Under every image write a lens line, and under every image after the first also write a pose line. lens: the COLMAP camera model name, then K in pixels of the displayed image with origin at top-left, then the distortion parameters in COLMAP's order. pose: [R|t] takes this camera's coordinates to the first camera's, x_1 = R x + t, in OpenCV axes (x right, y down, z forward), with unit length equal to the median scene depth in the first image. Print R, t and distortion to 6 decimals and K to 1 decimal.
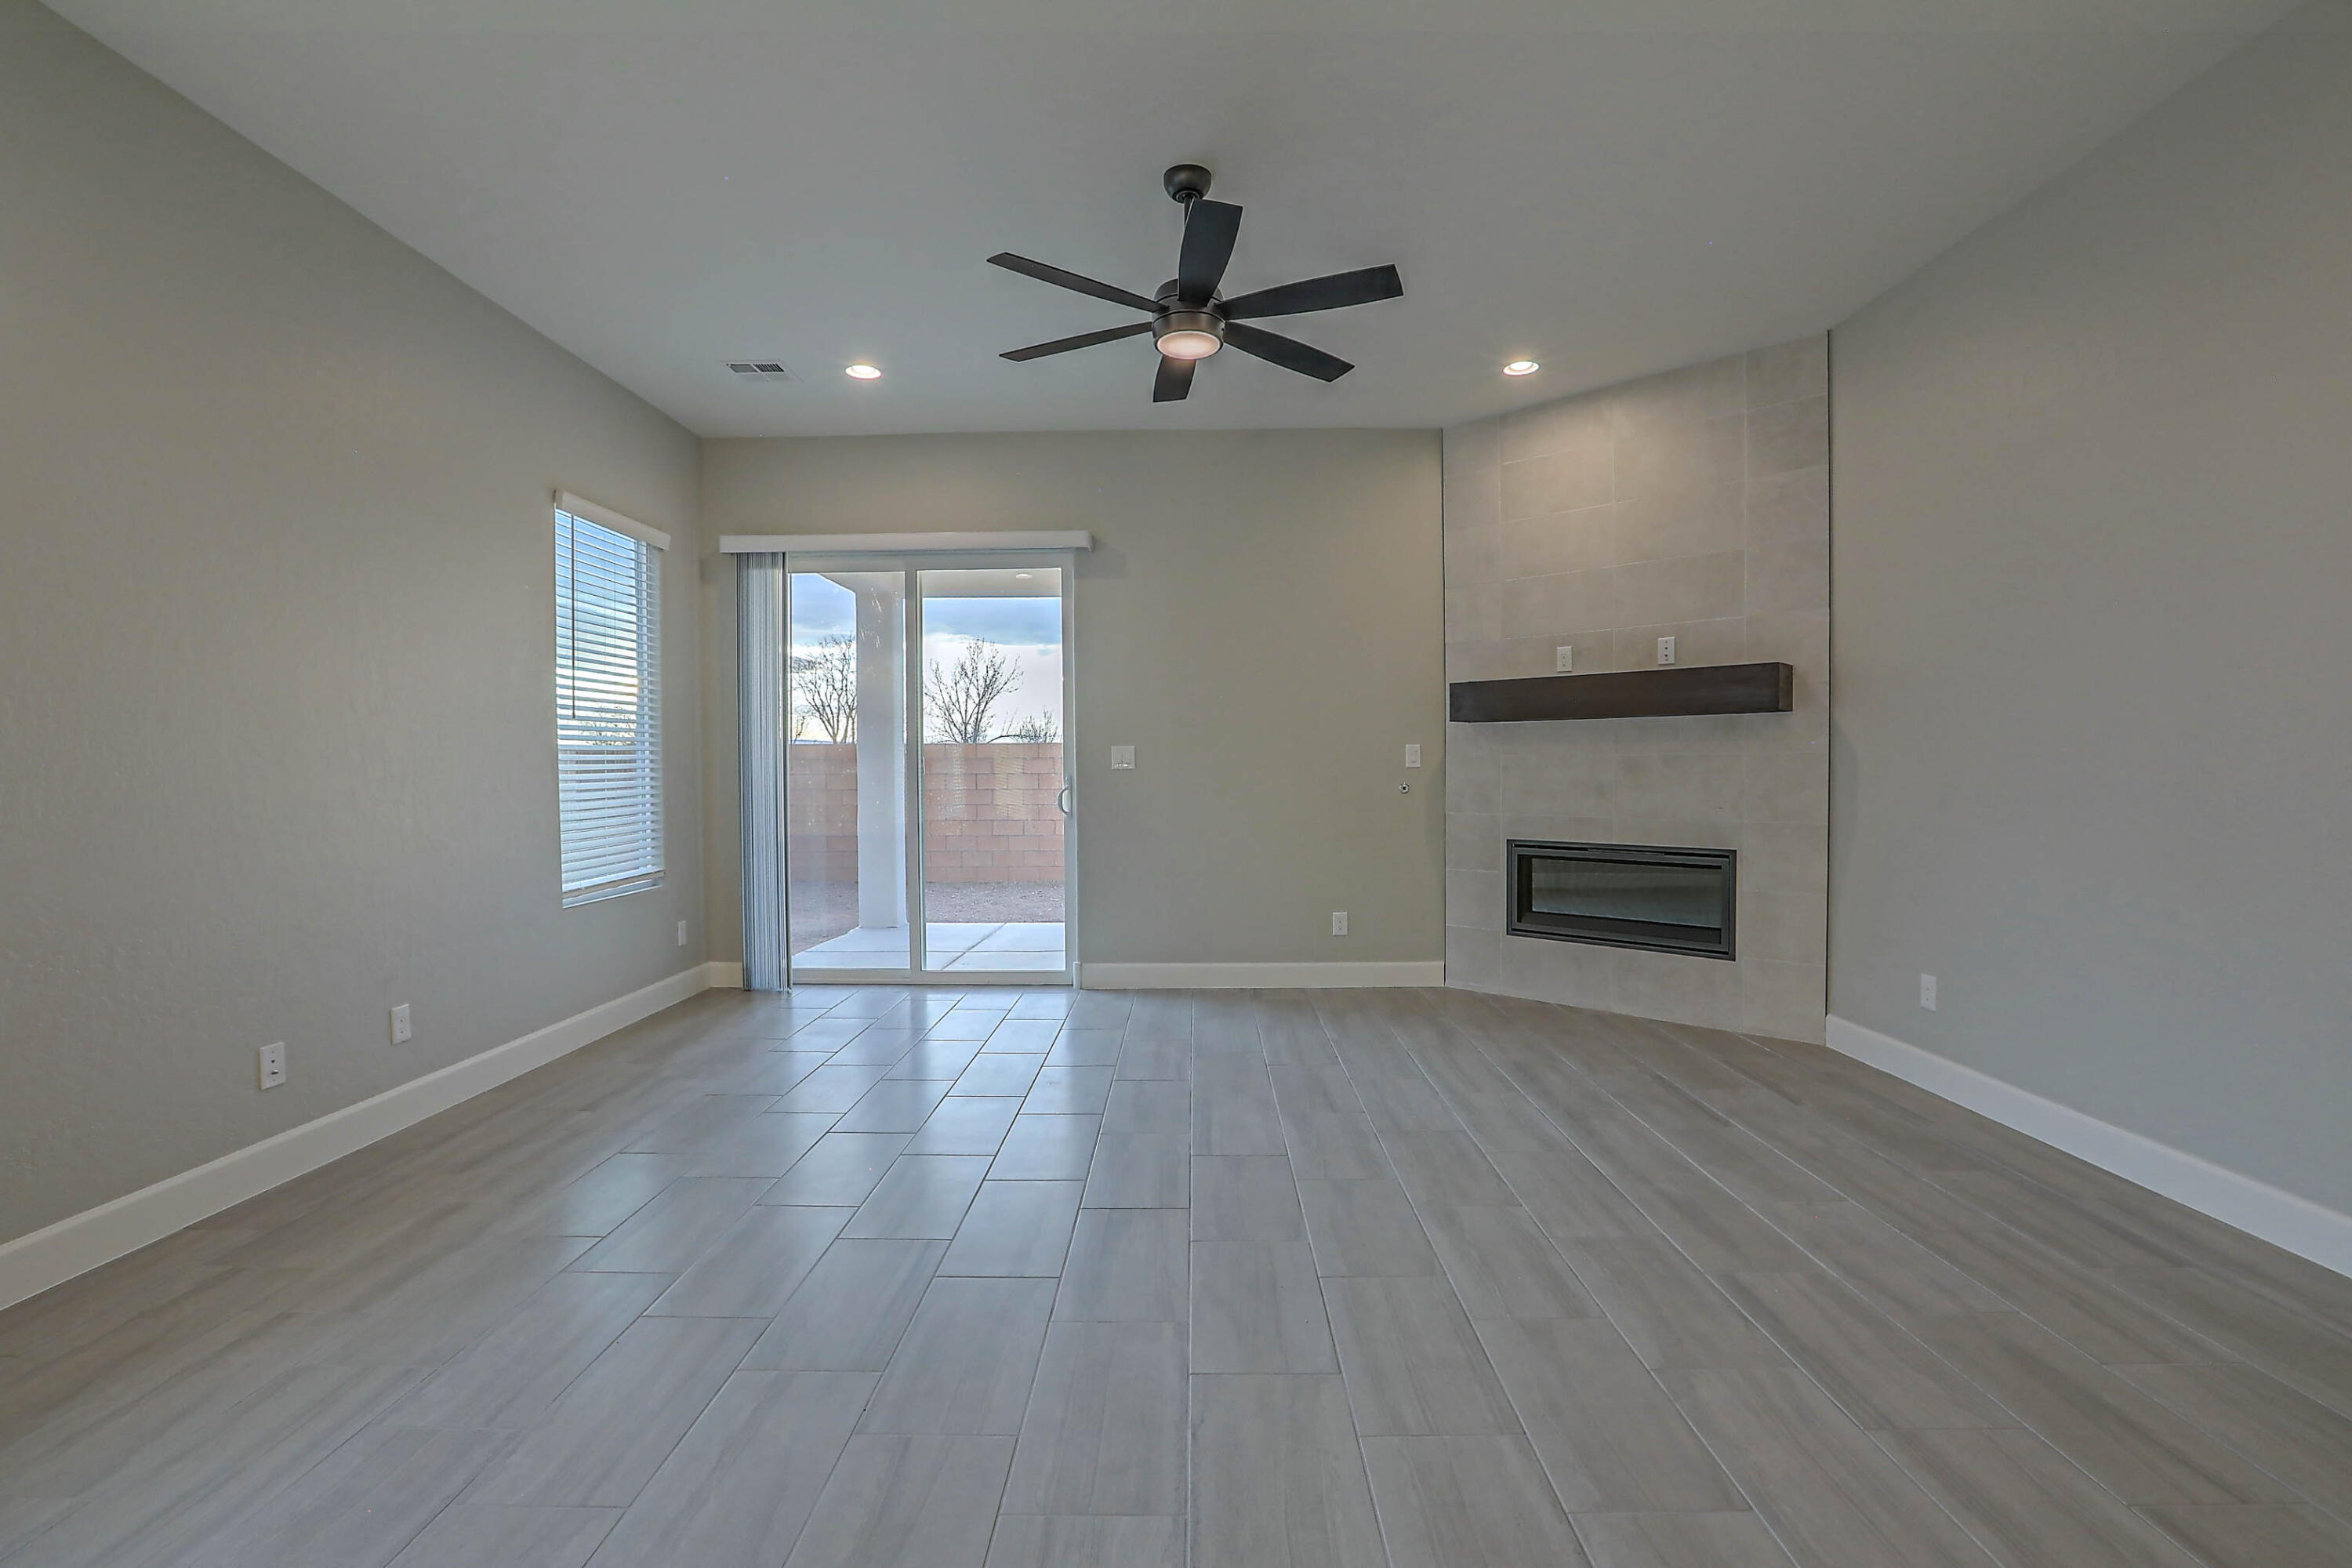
lens RADIAL K [[1064.8, 0, 1181.5], [0, 1064.8, 783.5], [0, 0, 1]] dist [-0.047703, 0.014257]
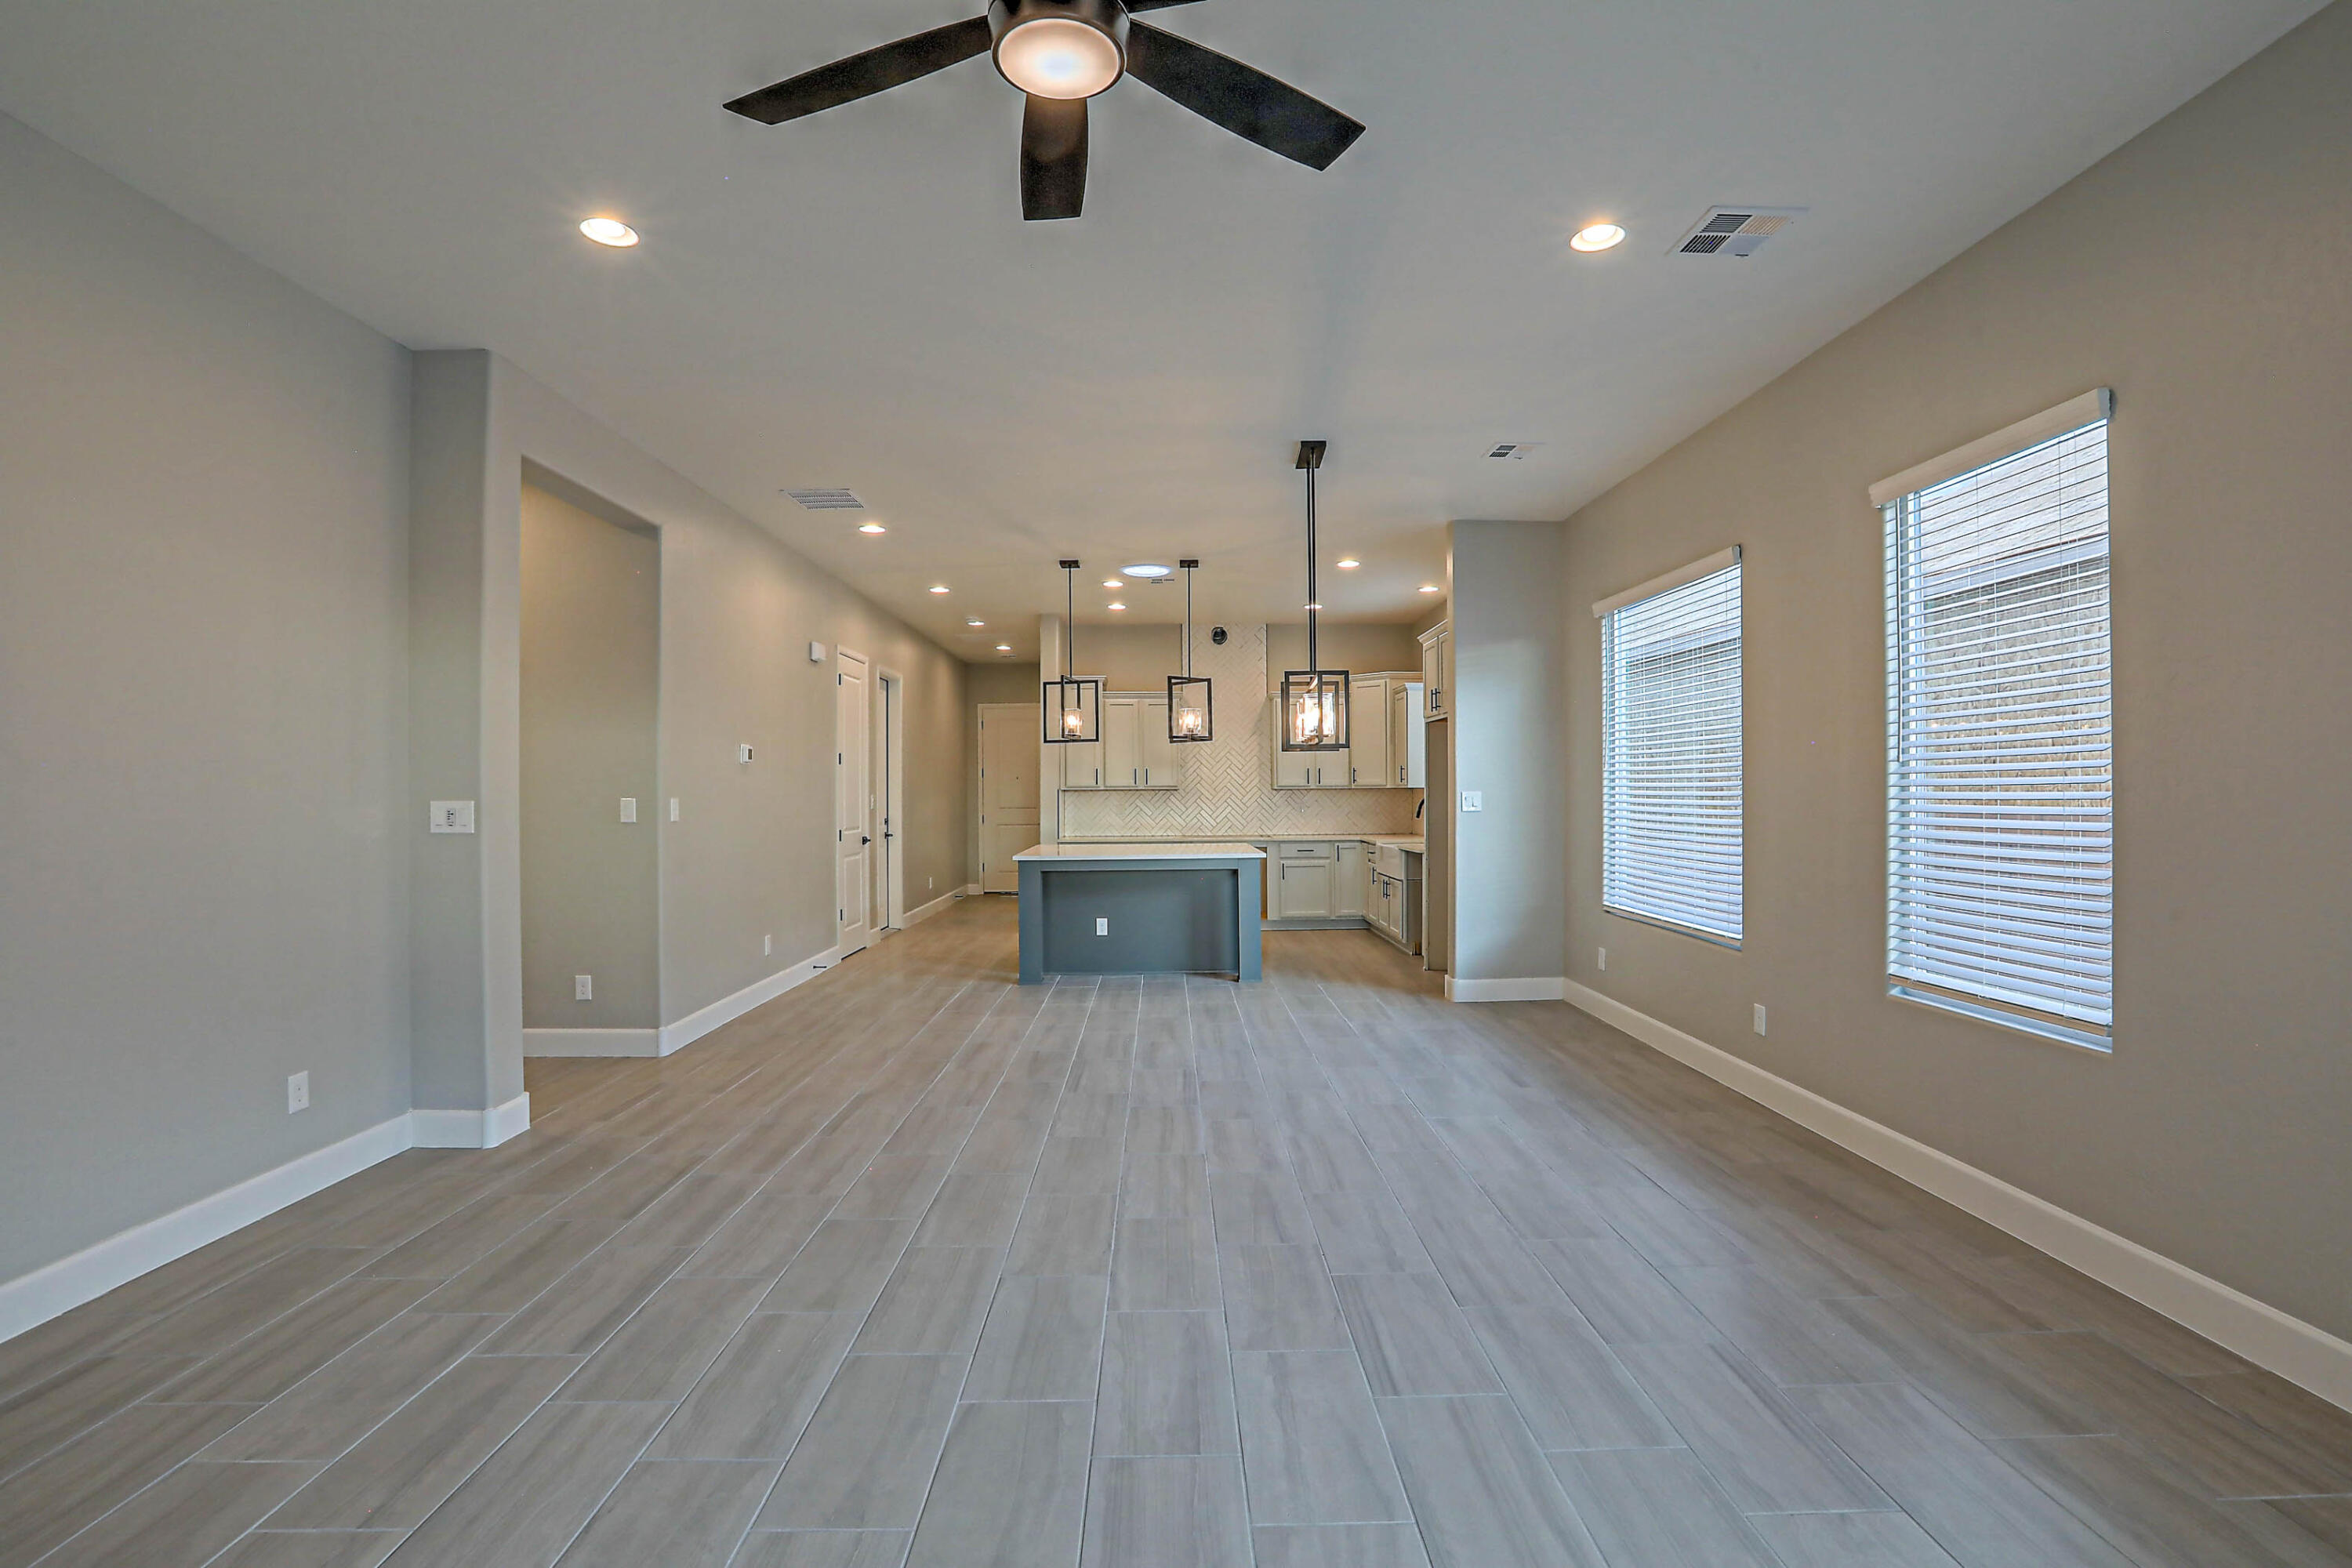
lens RADIAL K [[1064.8, 0, 1173.4], [0, 1064.8, 788.7], [0, 0, 1]] dist [-0.047703, 0.014257]
pose [[-0.999681, 0.012051, -0.022192, -0.023575], [0.011843, 0.999885, 0.009516, -0.041983], [0.022304, 0.009250, -0.999708, 1.045536]]
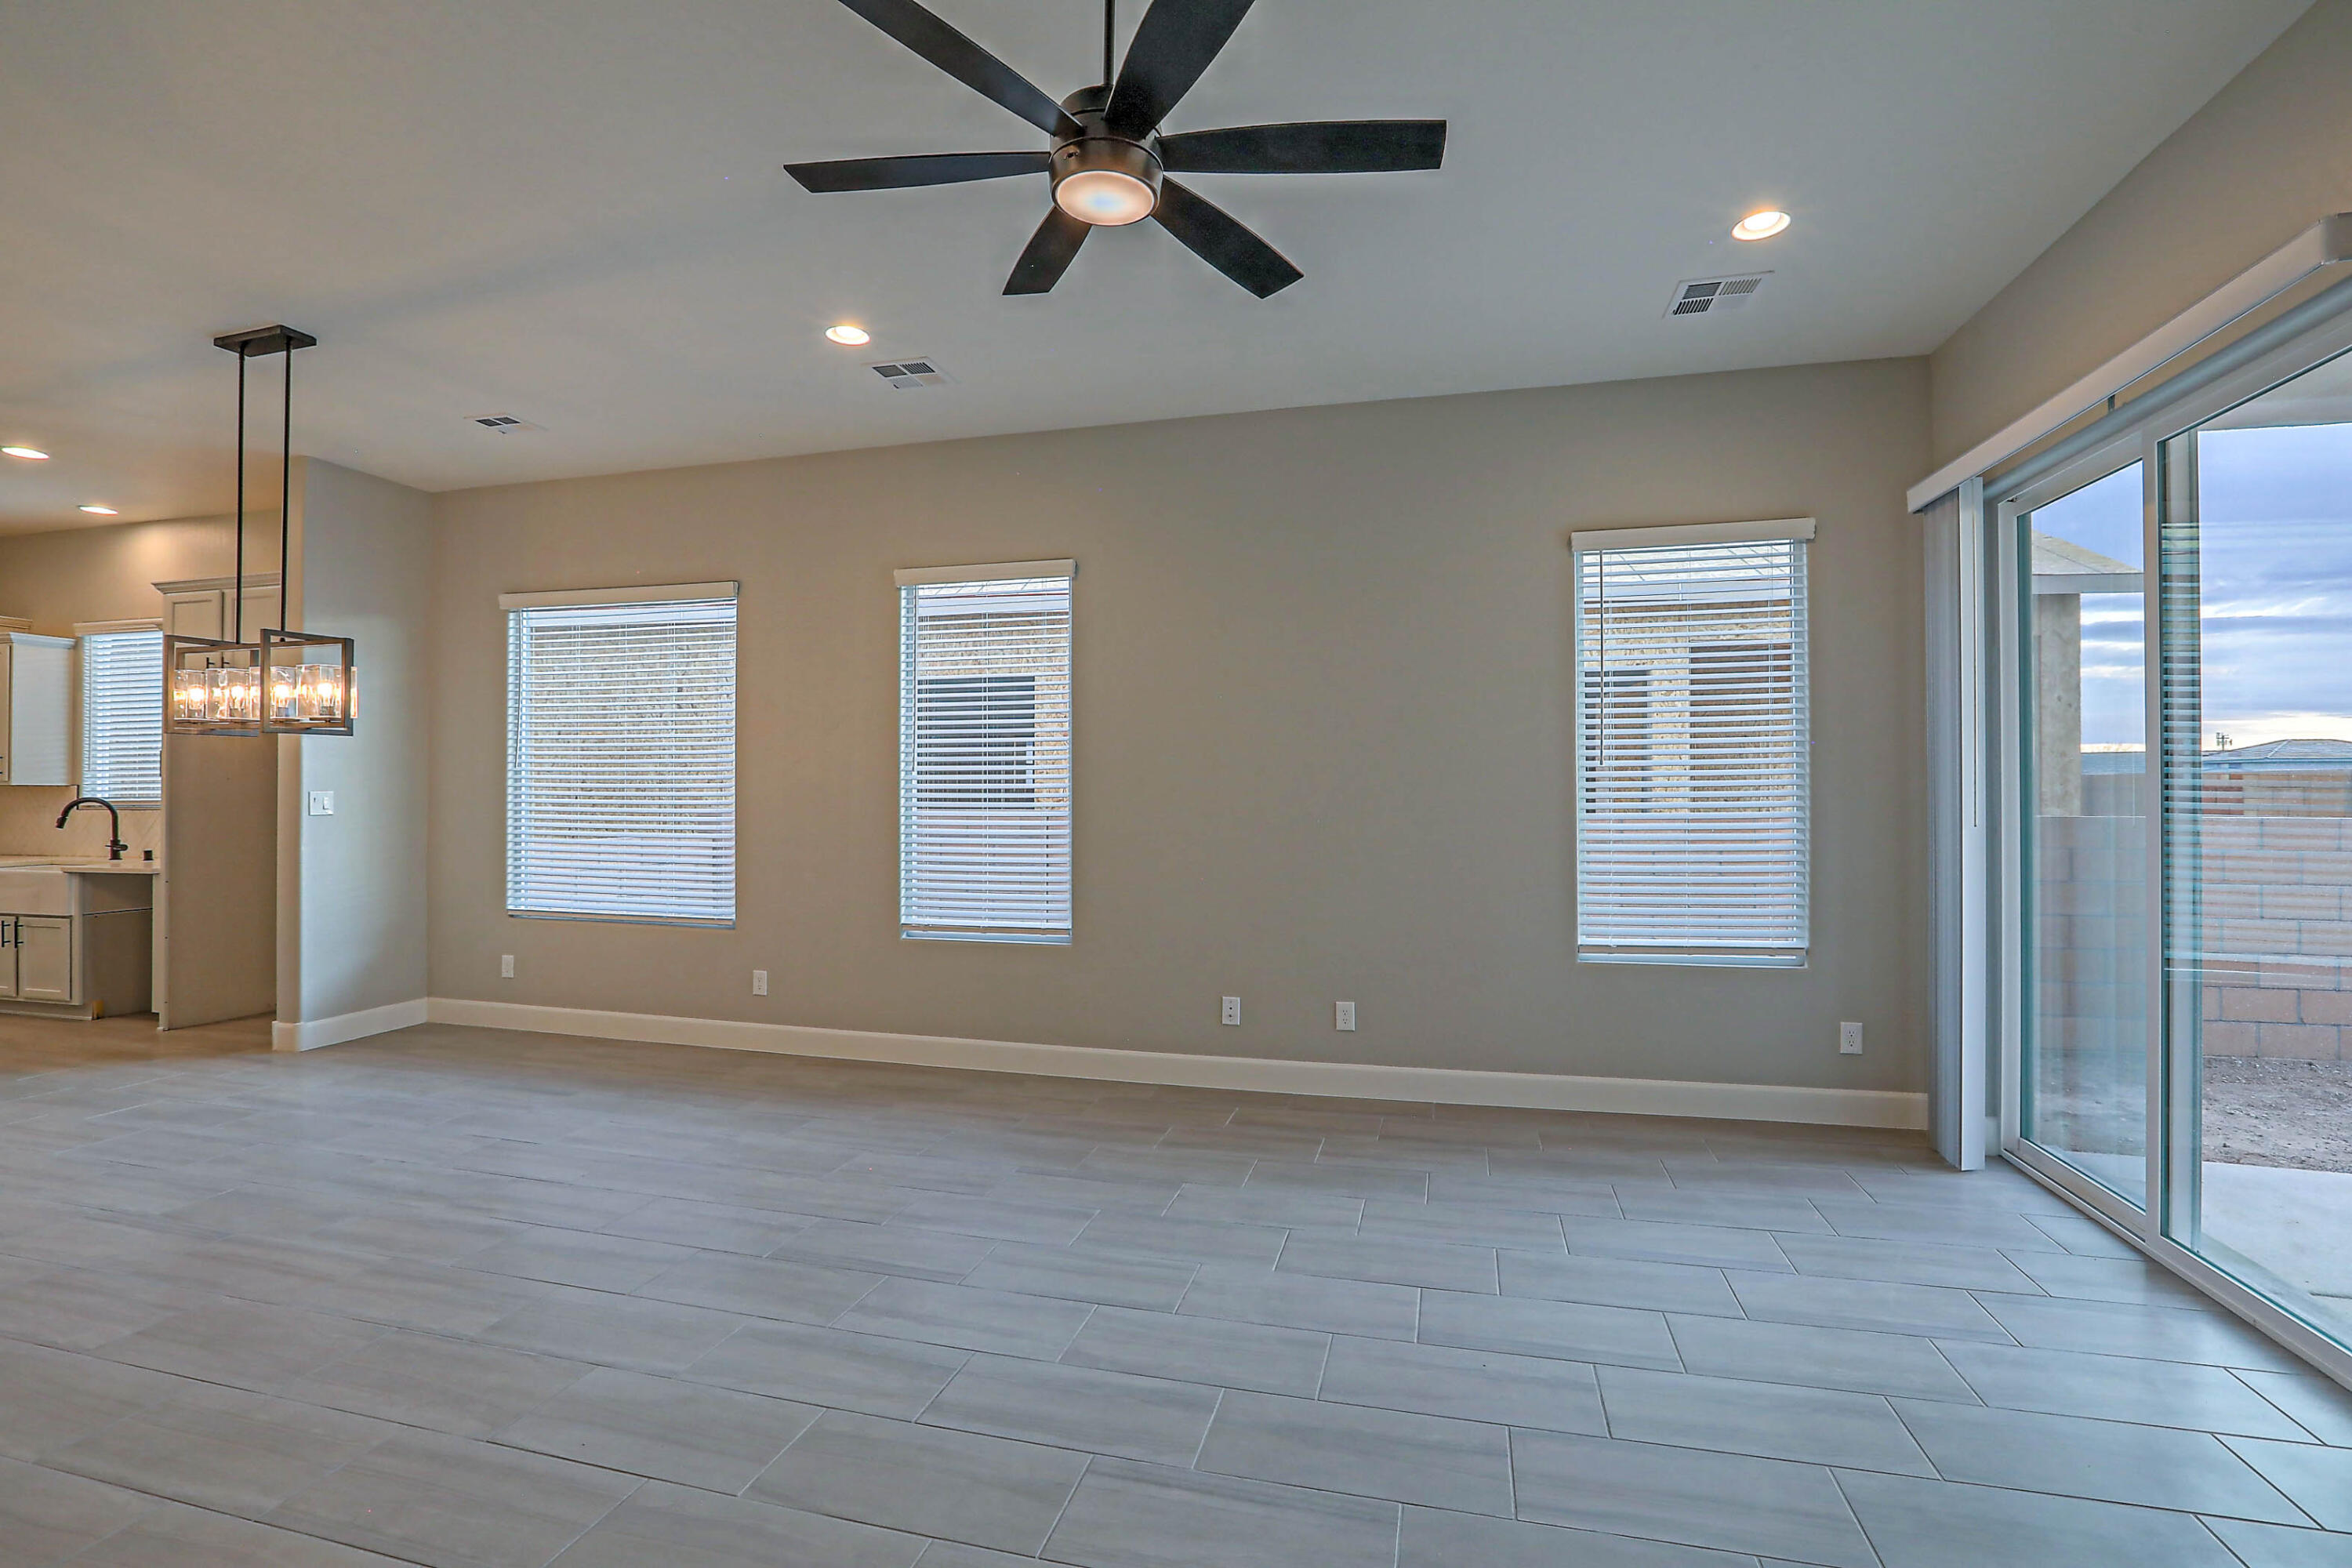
lens RADIAL K [[1064.8, 0, 1181.5], [0, 1064.8, 787.3], [0, 0, 1]] dist [-0.047703, 0.014257]
pose [[-0.238689, 0.000618, -0.971096, 0.424179], [-0.012625, 0.999913, 0.003739, -0.039909], [0.971014, 0.013152, -0.238661, 0.827403]]
